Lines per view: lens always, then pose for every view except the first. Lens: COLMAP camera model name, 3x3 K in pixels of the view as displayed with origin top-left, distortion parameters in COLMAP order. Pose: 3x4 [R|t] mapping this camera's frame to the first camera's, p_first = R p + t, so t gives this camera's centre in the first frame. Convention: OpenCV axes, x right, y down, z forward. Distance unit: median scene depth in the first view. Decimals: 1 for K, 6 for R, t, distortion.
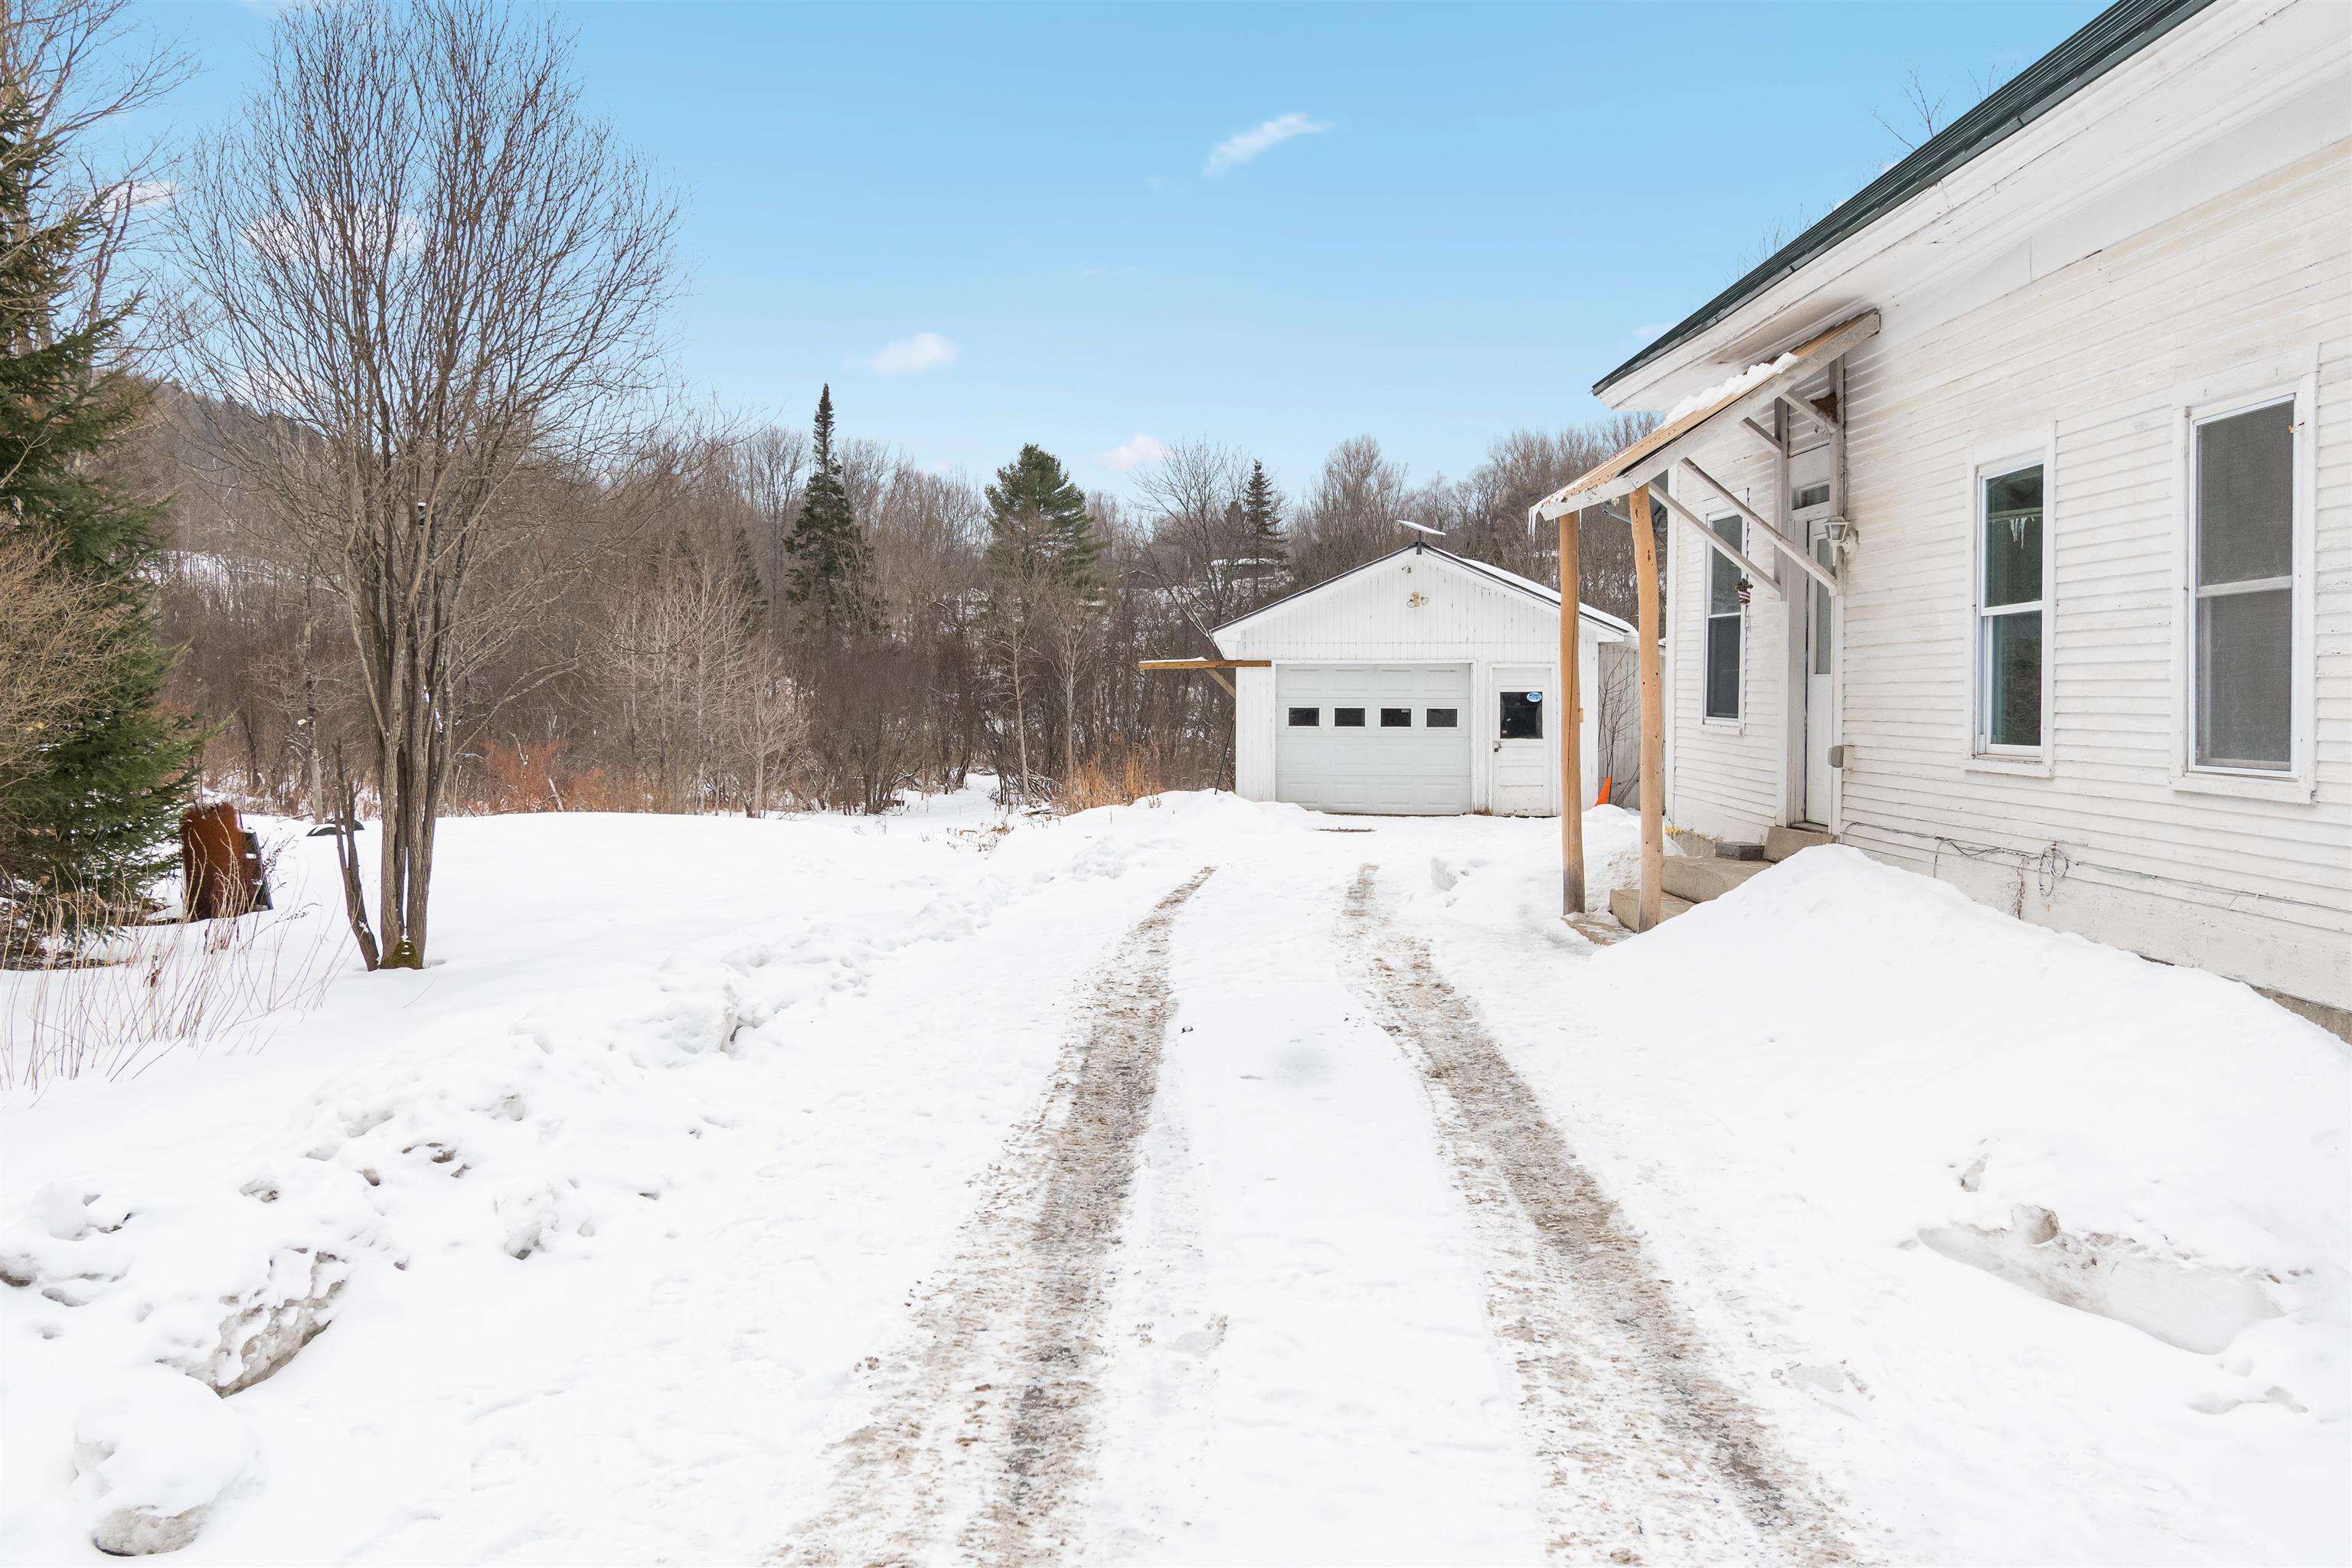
lens RADIAL K [[2015.3, 0, 1175.7], [0, 2015.3, 770.0], [0, 0, 1]] dist [-0.010185, -0.000578]
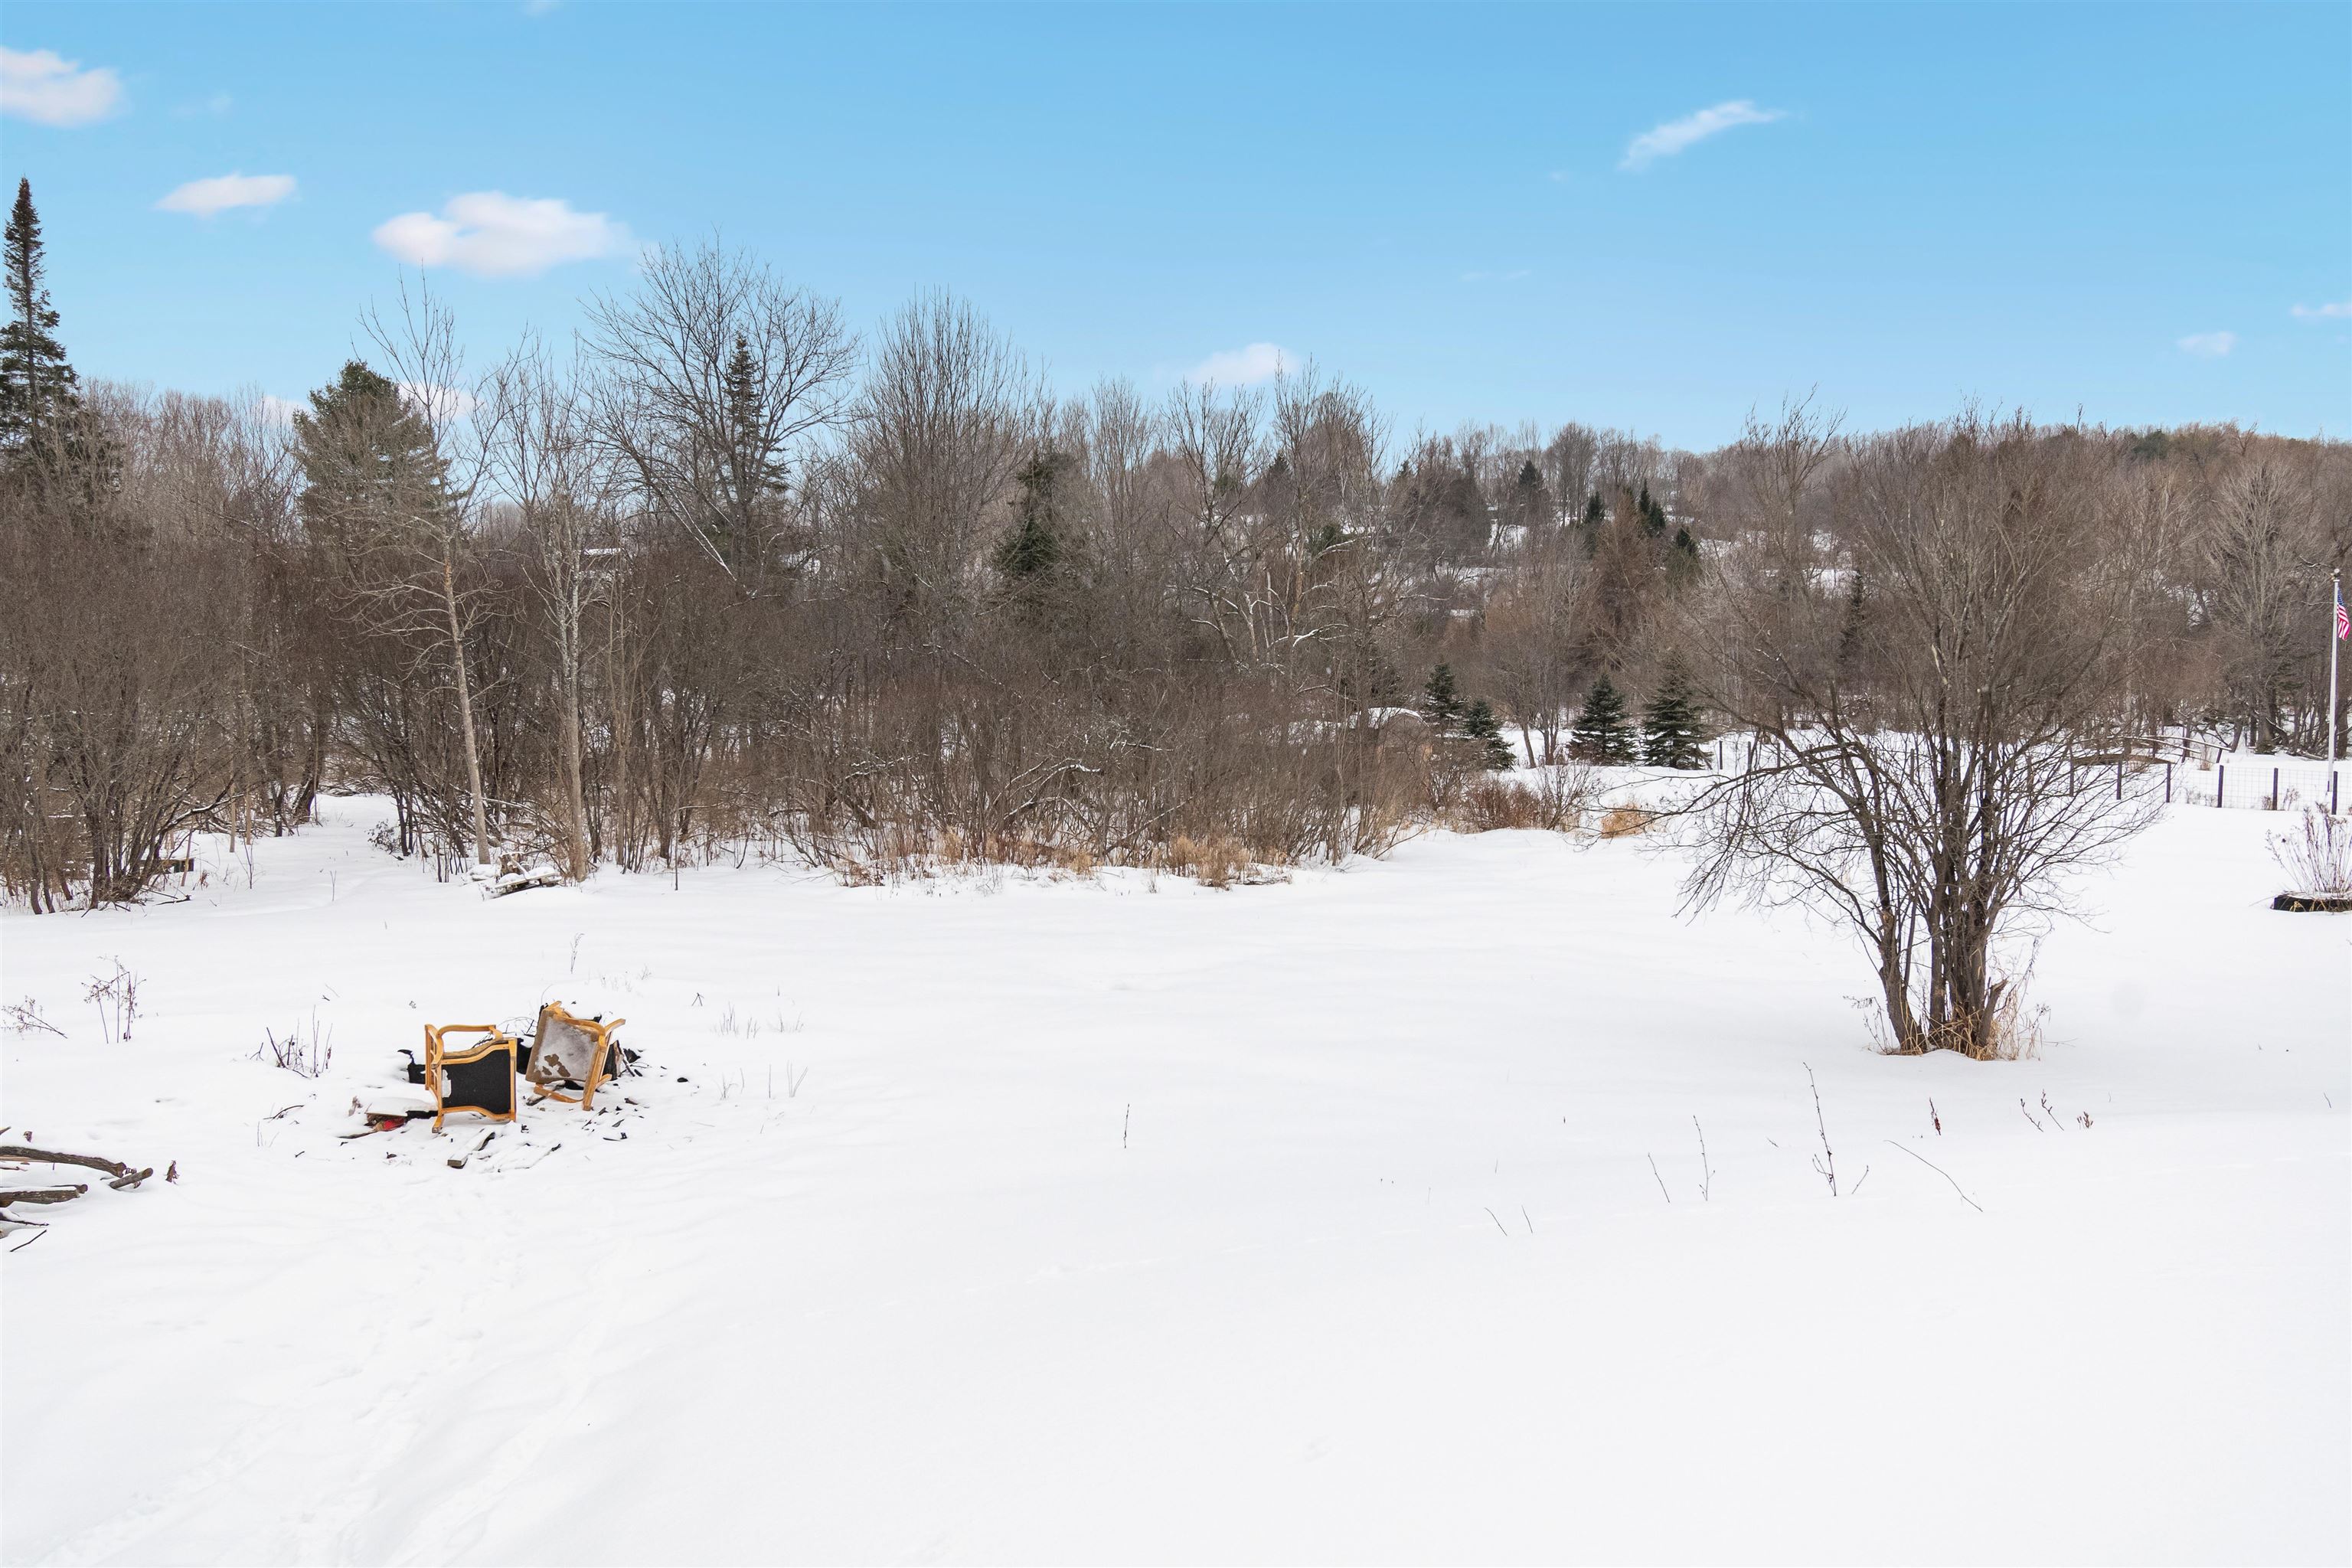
lens RADIAL K [[1818.1, 0, 1183.7], [0, 1818.1, 785.4], [0, 0, 1]] dist [0.001481, 0.000541]
pose [[0.932574, -0.031372, 0.359612, -0.046461], [0.027475, 0.999495, 0.015945, -0.001896], [-0.359931, -0.004990, 0.932966, 0.339230]]
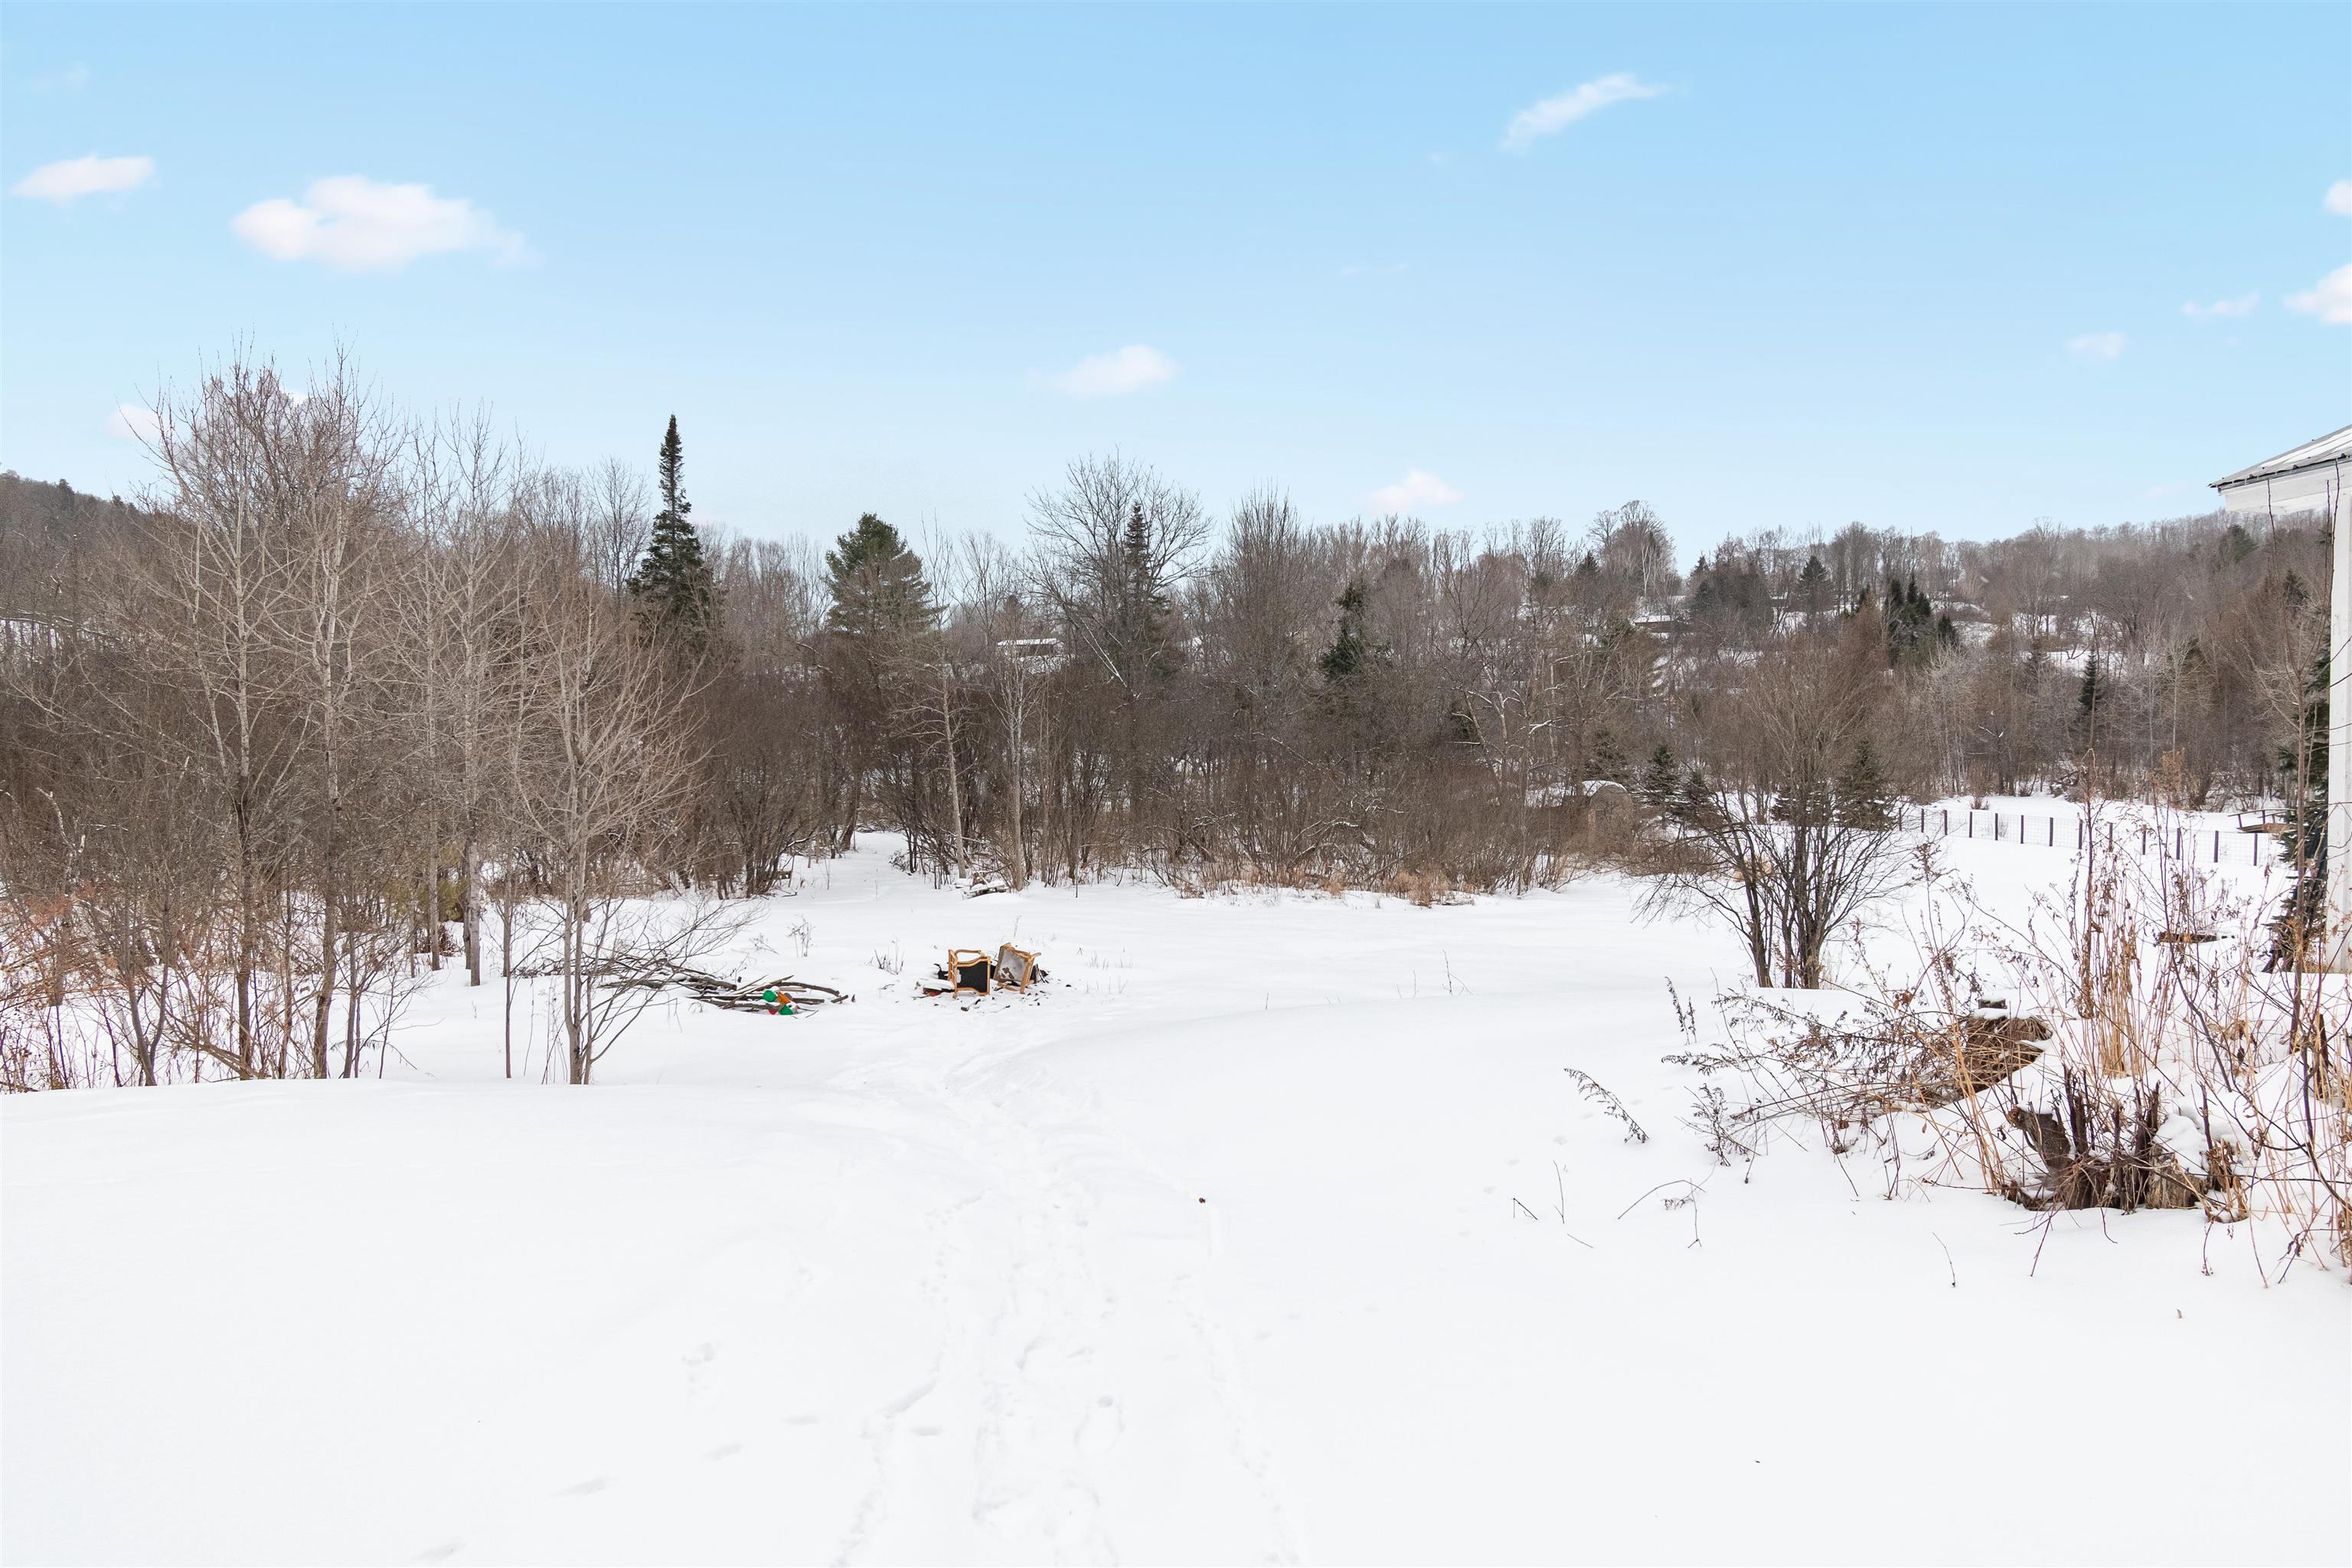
lens RADIAL K [[1538.8, 0, 1181.0], [0, 1538.8, 798.4], [0, 0, 1]] dist [-0.002532, -0.000368]
pose [[0.988228, -0.010882, 0.152601, -0.050880], [0.012327, 0.999888, -0.008526, -0.004106], [-0.152492, 0.010307, 0.988251, 0.256666]]
